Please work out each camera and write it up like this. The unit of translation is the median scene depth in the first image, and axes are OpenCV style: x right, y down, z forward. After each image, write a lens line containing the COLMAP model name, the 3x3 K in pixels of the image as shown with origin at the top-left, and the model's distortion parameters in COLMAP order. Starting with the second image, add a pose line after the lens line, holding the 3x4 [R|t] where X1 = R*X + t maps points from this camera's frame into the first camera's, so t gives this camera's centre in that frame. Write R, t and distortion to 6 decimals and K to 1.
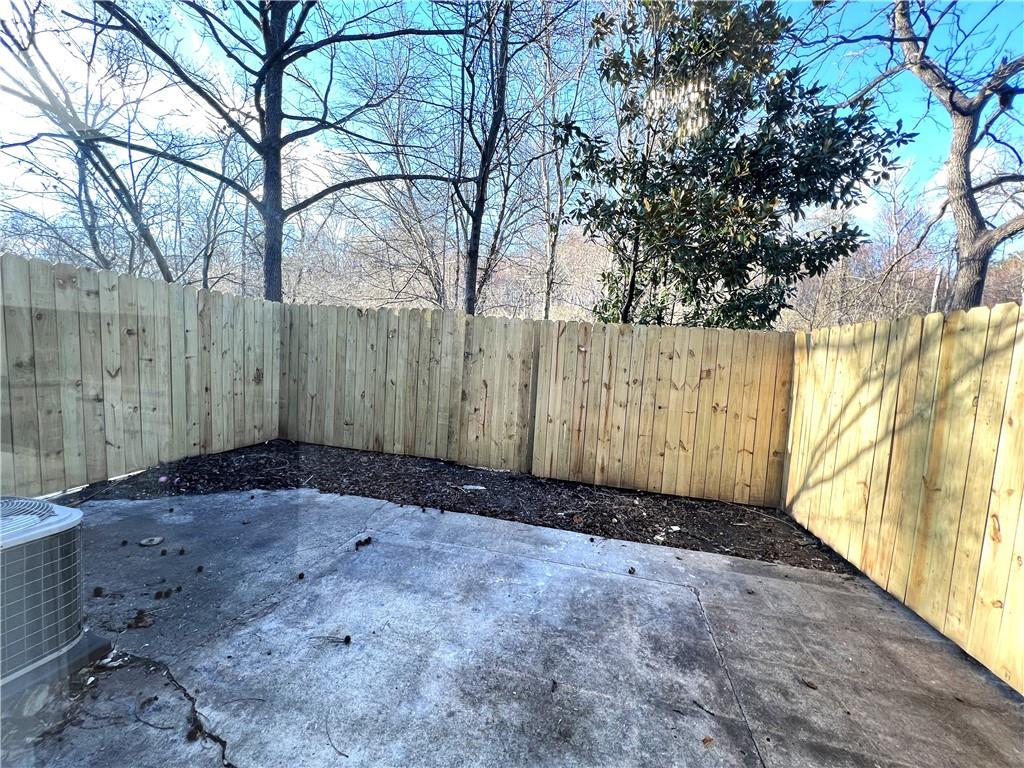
lens RADIAL K [[411.5, 0, 506.2], [0, 411.5, 383.7], [0, 0, 1]] dist [0.000842, 0.000773]
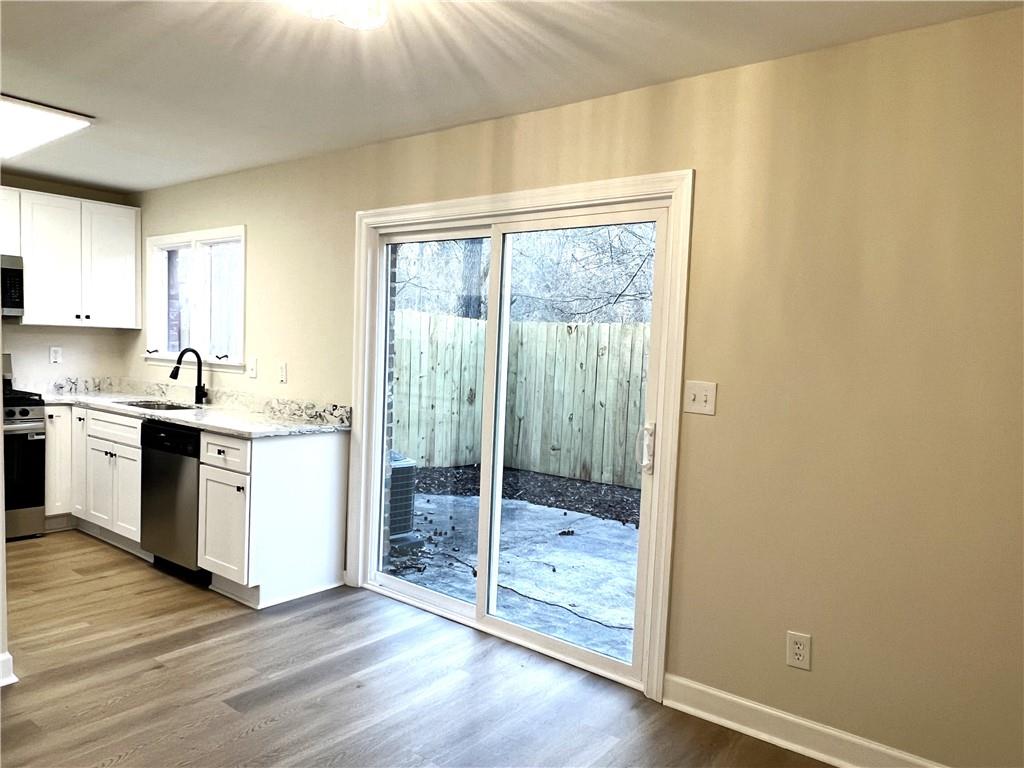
lens RADIAL K [[725.2, 0, 501.9], [0, 725.2, 384.4], [0, 0, 1]] dist [-0.000268, -0.005634]
pose [[0.907094, 0.000556, -0.420928, 0.206190], [-0.028300, 0.997817, -0.059668, 0.056830], [0.419976, 0.066037, 0.905129, -0.569581]]
